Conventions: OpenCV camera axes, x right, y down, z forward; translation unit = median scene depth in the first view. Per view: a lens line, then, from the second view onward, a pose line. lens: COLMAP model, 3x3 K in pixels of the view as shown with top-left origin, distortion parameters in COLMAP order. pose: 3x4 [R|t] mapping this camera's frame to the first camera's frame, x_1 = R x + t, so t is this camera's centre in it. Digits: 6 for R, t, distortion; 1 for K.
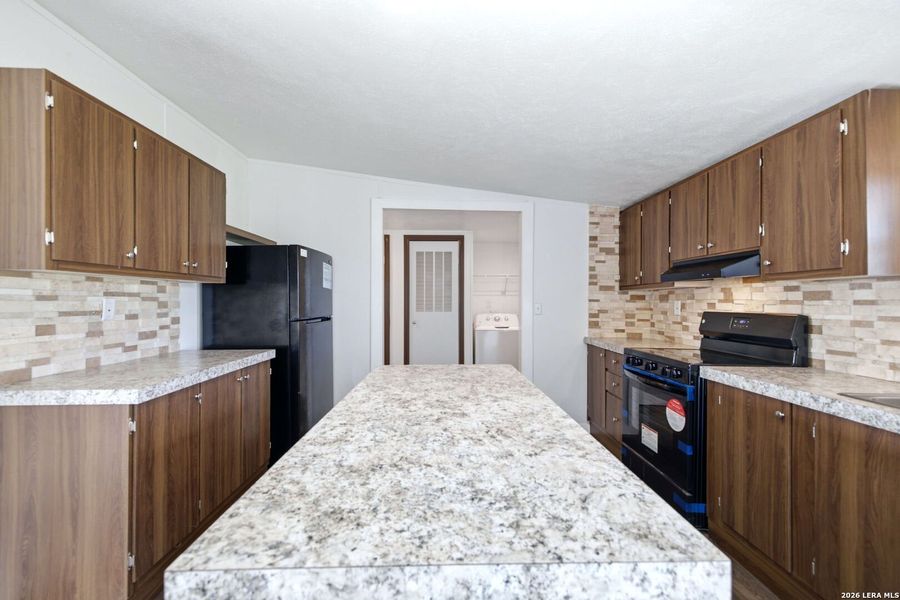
lens RADIAL K [[382.5, 0, 453.0], [0, 382.5, 301.4], [0, 0, 1]] dist [0.009032, -0.002163]
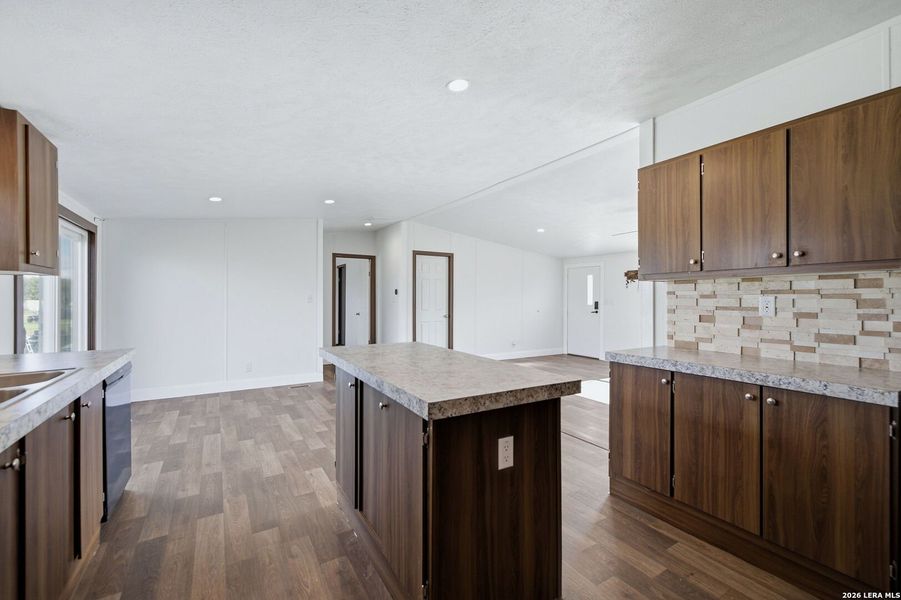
lens RADIAL K [[382.9, 0, 454.7], [0, 382.9, 299.8], [0, 0, 1]] dist [0.009032, -0.002163]
pose [[-0.869186, -0.003485, -0.494473, 0.392391], [-0.004100, 0.999992, 0.000158, 0.005478], [0.494468, 0.002165, -0.869193, 1.477604]]
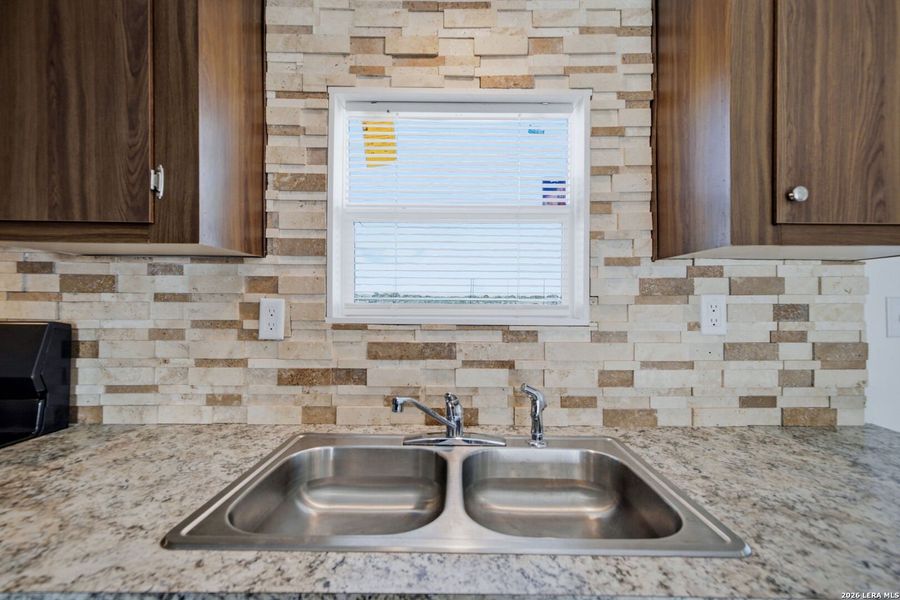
lens RADIAL K [[382.5, 0, 452.0], [0, 382.5, 300.1], [0, 0, 1]] dist [0.009032, -0.002163]
pose [[0.030304, 0.000533, 0.999541, 0.437009], [-0.011120, 0.999938, -0.000196, 0.001750], [-0.999479, -0.011109, 0.030308, 0.489071]]
